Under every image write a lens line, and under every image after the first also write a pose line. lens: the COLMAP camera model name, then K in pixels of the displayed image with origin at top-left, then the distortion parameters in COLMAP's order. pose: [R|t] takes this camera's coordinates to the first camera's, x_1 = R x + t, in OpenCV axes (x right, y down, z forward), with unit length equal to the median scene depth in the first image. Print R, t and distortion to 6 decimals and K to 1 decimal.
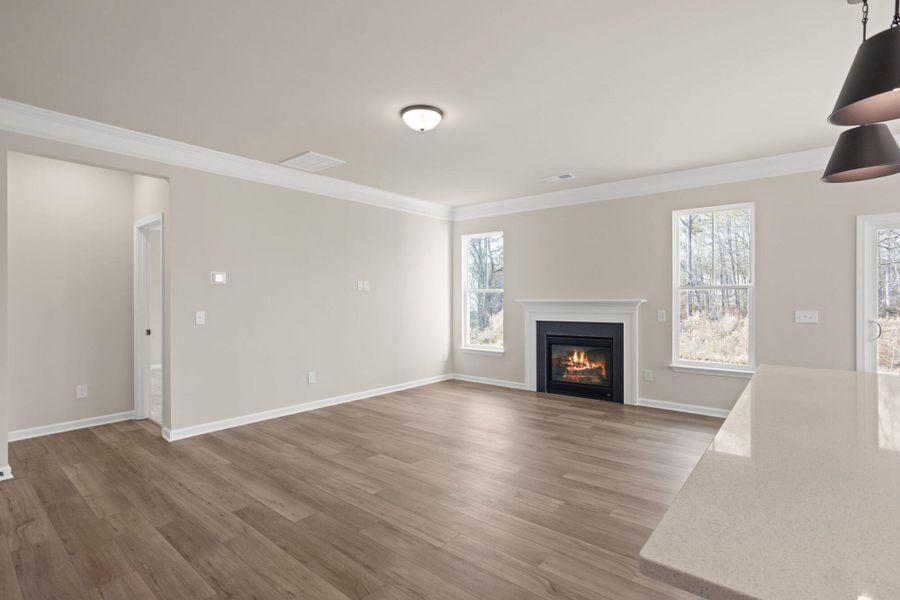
lens RADIAL K [[453.2, 0, 450.0], [0, 453.2, 300.0], [0, 0, 1]] dist [-0.000157, 0.000039]
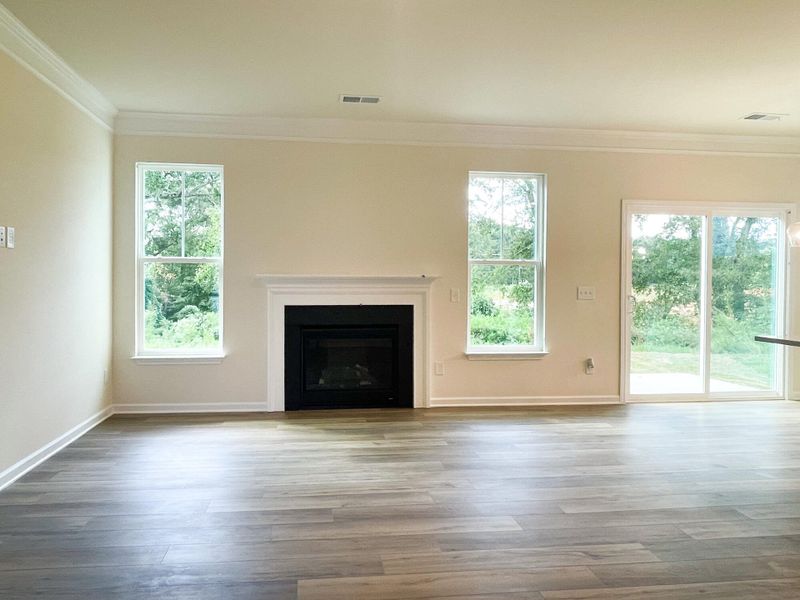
lens RADIAL K [[576.2, 0, 400.1], [0, 576.2, 278.7], [0, 0, 1]] dist [-0.010138, -0.002883]
pose [[0.684773, 0.007038, 0.728722, -0.316750], [-0.004345, 0.999975, -0.005575, 0.010070], [-0.728743, 0.000652, 0.684787, 0.292863]]
